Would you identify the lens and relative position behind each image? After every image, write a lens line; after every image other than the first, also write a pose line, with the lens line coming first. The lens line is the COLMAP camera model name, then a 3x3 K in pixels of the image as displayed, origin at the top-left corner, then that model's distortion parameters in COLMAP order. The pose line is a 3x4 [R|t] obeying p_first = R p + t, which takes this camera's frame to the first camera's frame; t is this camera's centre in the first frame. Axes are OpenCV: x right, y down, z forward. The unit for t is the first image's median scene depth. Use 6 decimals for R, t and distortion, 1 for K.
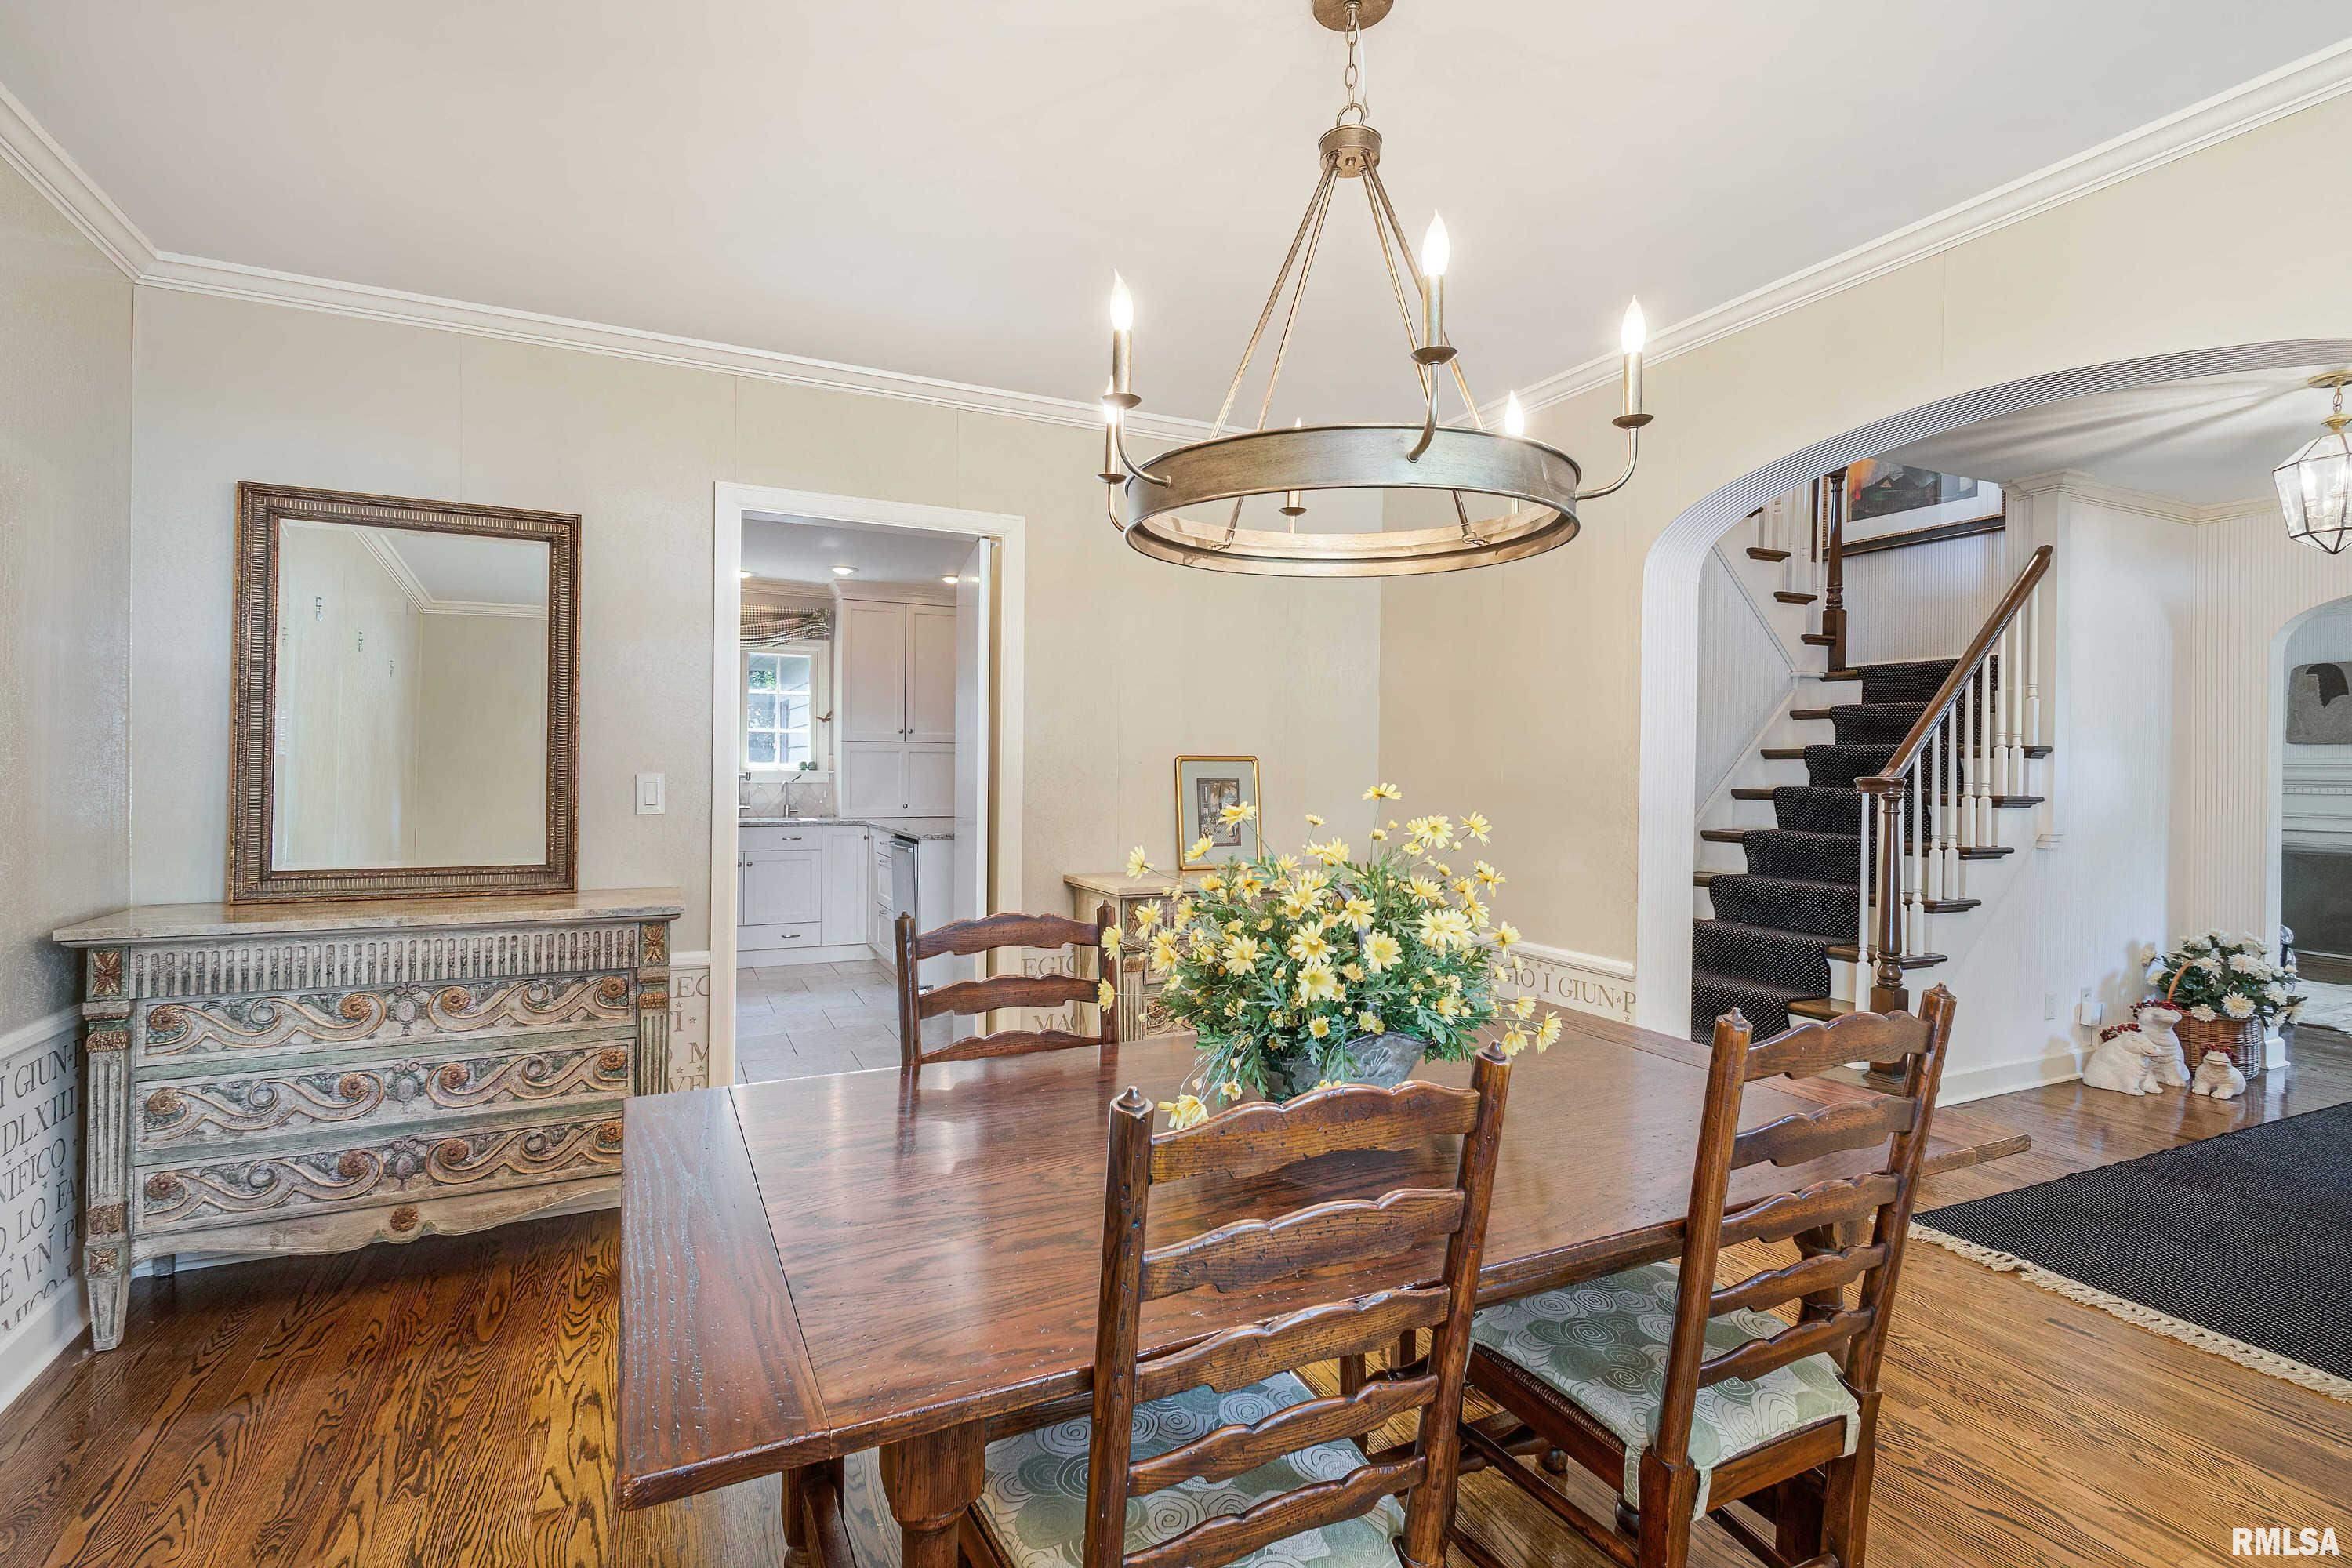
lens RADIAL K [[1035.1, 0, 1195.4], [0, 1035.1, 777.7], [0, 0, 1]] dist [-0.005667, 0.000260]
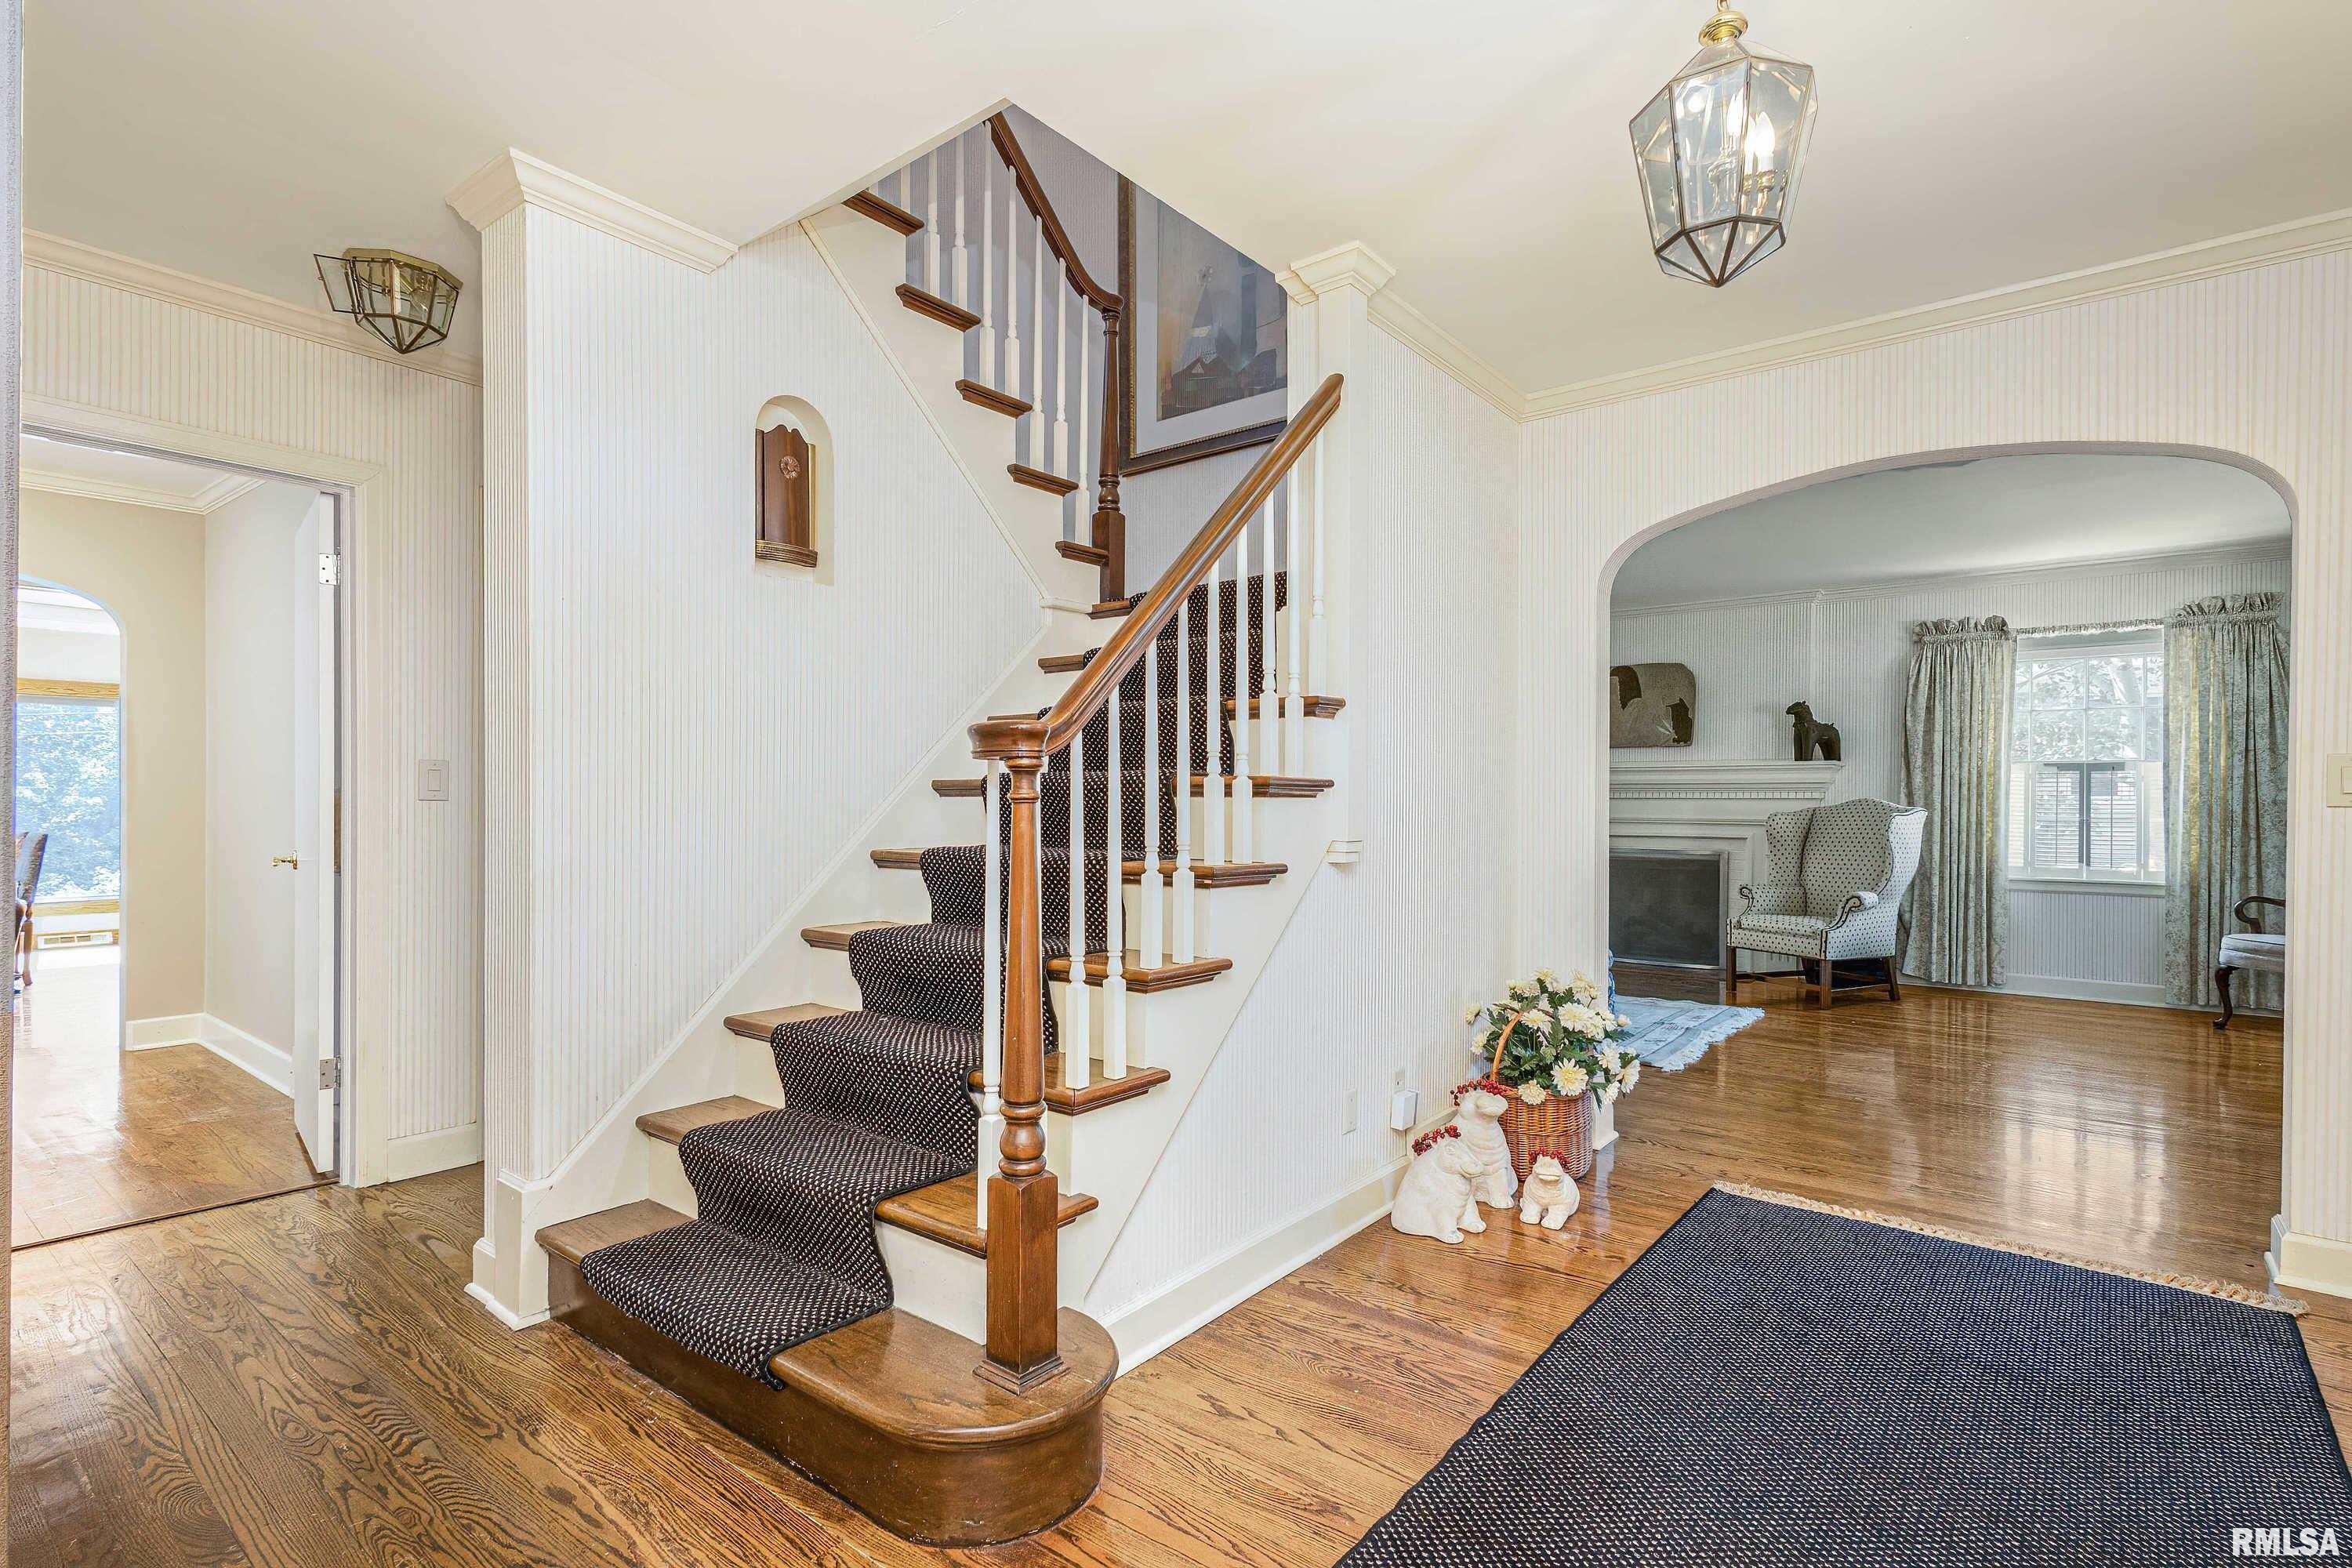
lens RADIAL K [[1127.0, 0, 1172.5], [0, 1127.0, 800.8], [0, 0, 1]] dist [0.002668, 0.001203]
pose [[0.893307, -0.006565, 0.449400, 0.419161], [0.007082, 0.999975, 0.000532, 0.029305], [-0.449392, 0.002707, 0.893330, 0.426027]]
